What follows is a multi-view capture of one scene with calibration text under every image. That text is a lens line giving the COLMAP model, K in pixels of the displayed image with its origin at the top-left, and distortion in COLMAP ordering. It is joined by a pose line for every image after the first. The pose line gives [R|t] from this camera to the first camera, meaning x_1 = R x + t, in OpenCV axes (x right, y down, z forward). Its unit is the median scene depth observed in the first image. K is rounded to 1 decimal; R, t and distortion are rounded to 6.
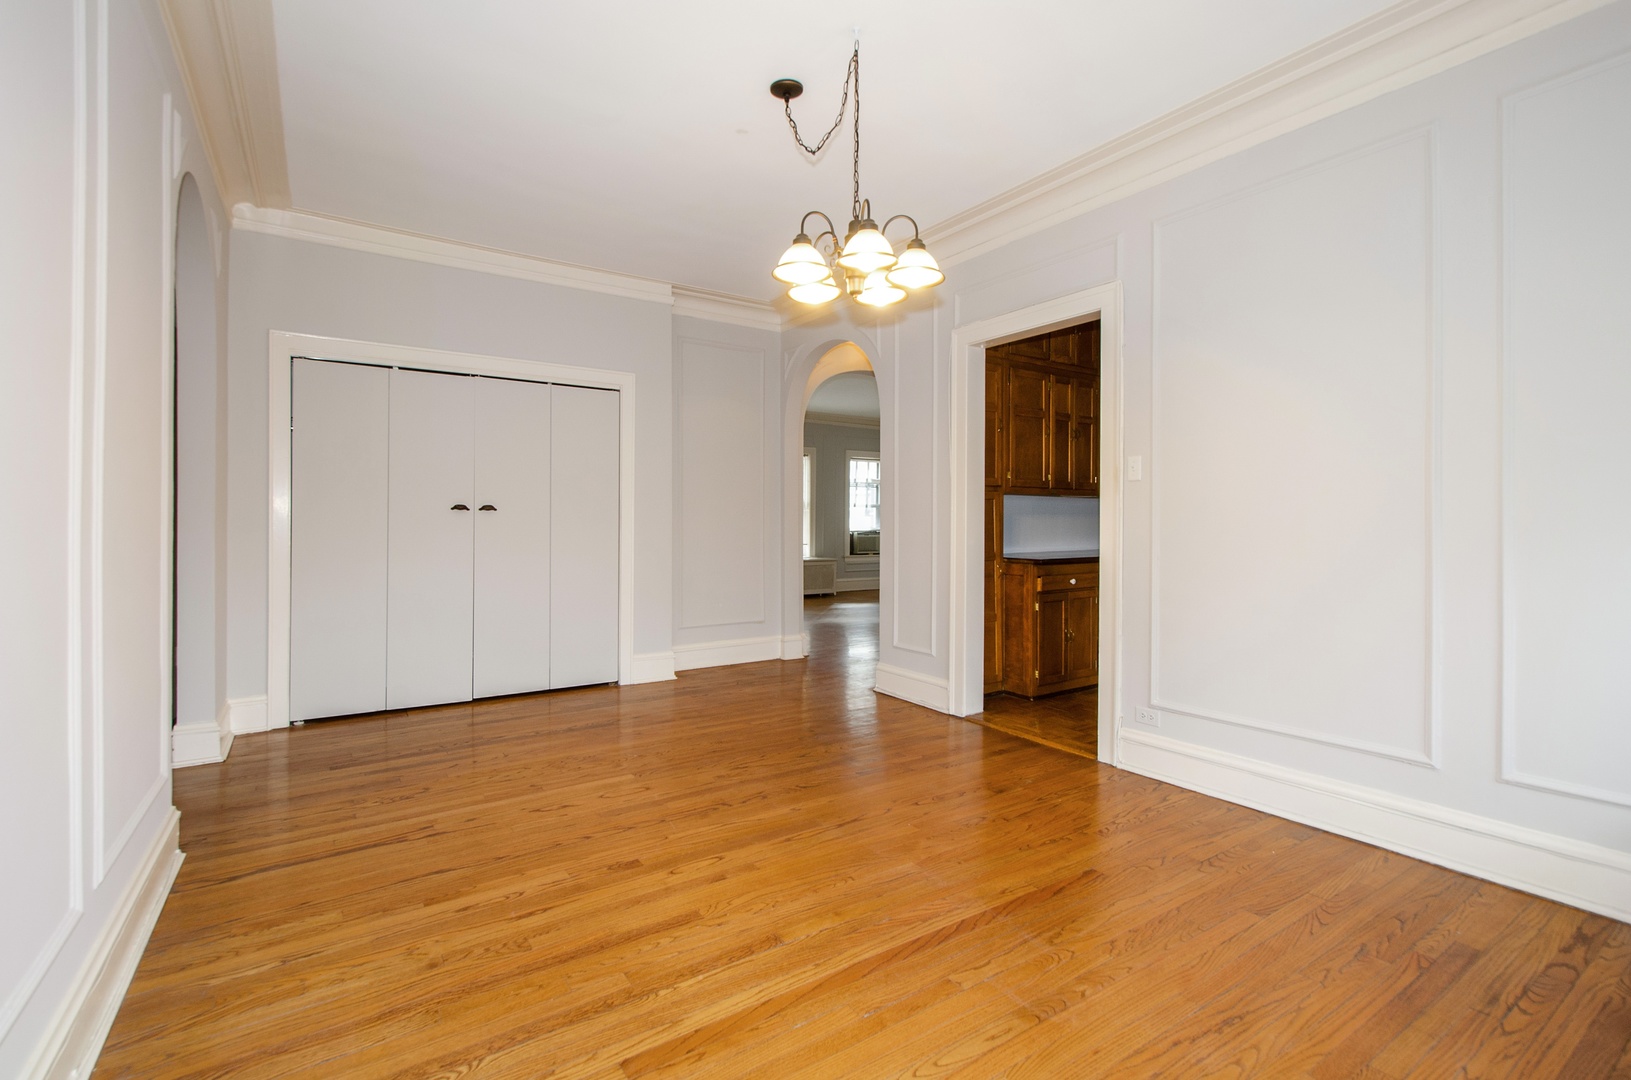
lens RADIAL K [[713.9, 0, 805.0], [0, 713.9, 523.0], [0, 0, 1]] dist [-0.003002, -0.000775]
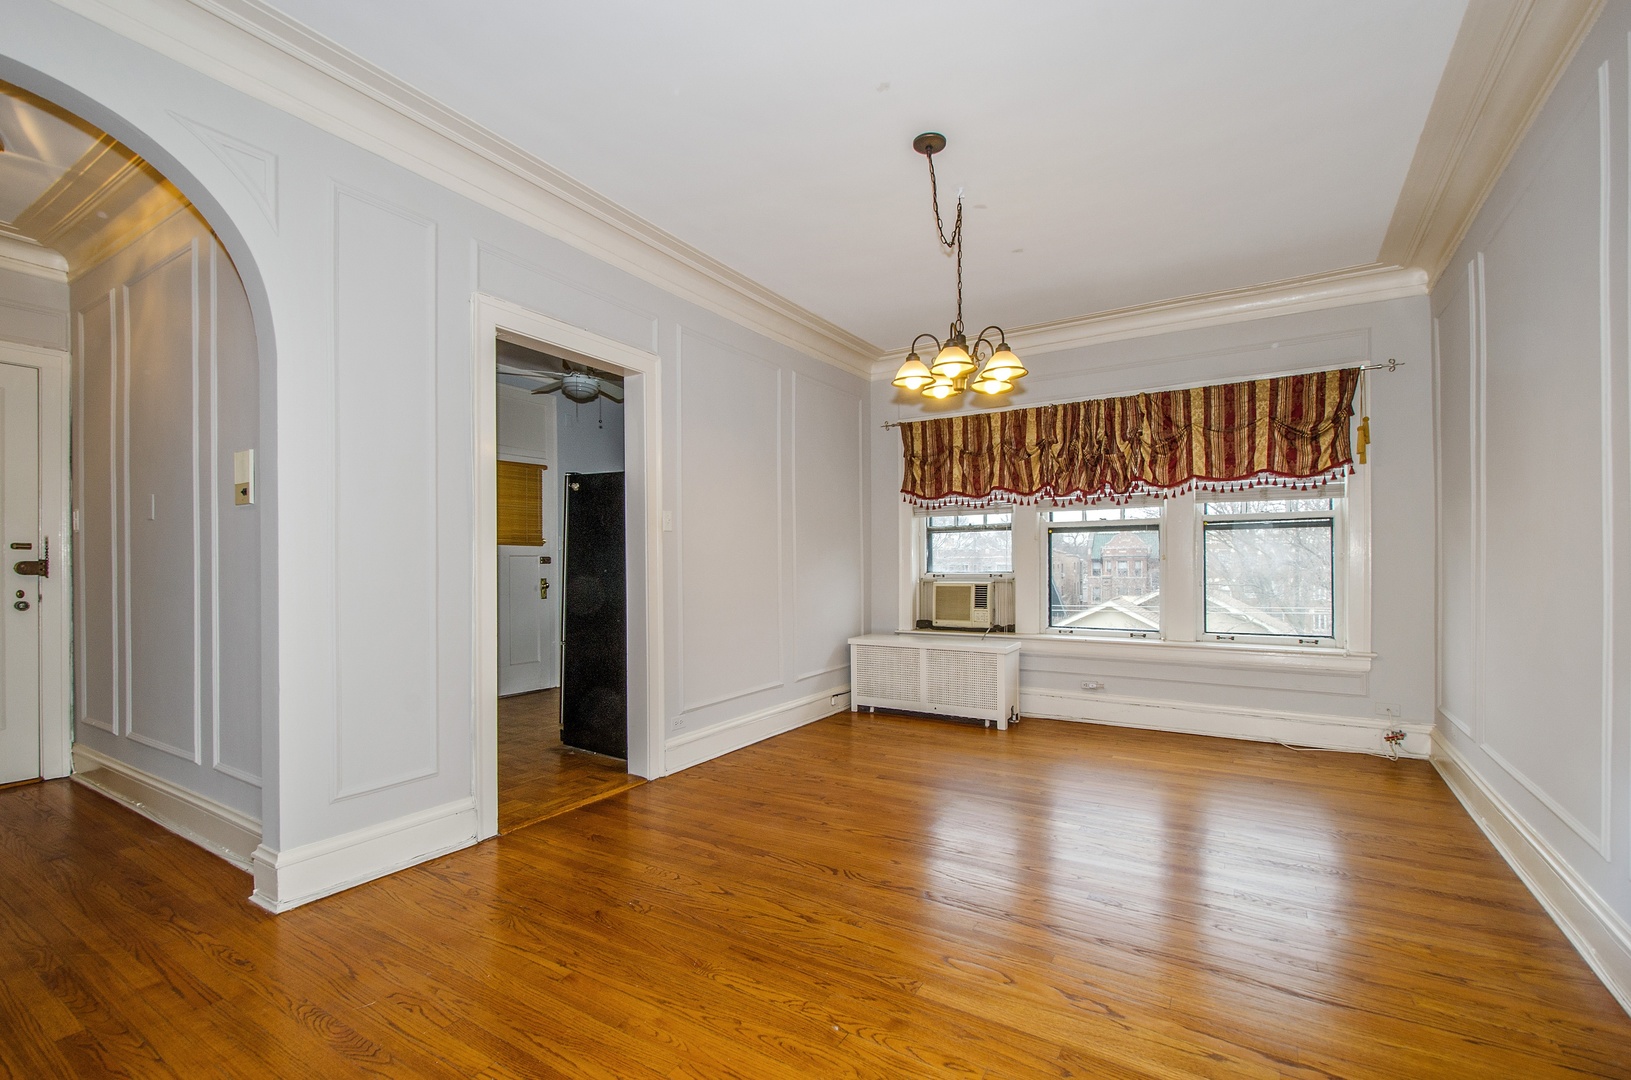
lens RADIAL K [[713.9, 0, 807.5], [0, 713.9, 574.5], [0, 0, 1]] dist [-0.003002, -0.000775]
pose [[-0.407207, -0.014437, 0.913222, -0.807610], [0.003598, 0.999842, 0.017410, -0.003798], [-0.913329, 0.010375, -0.407091, 1.441344]]
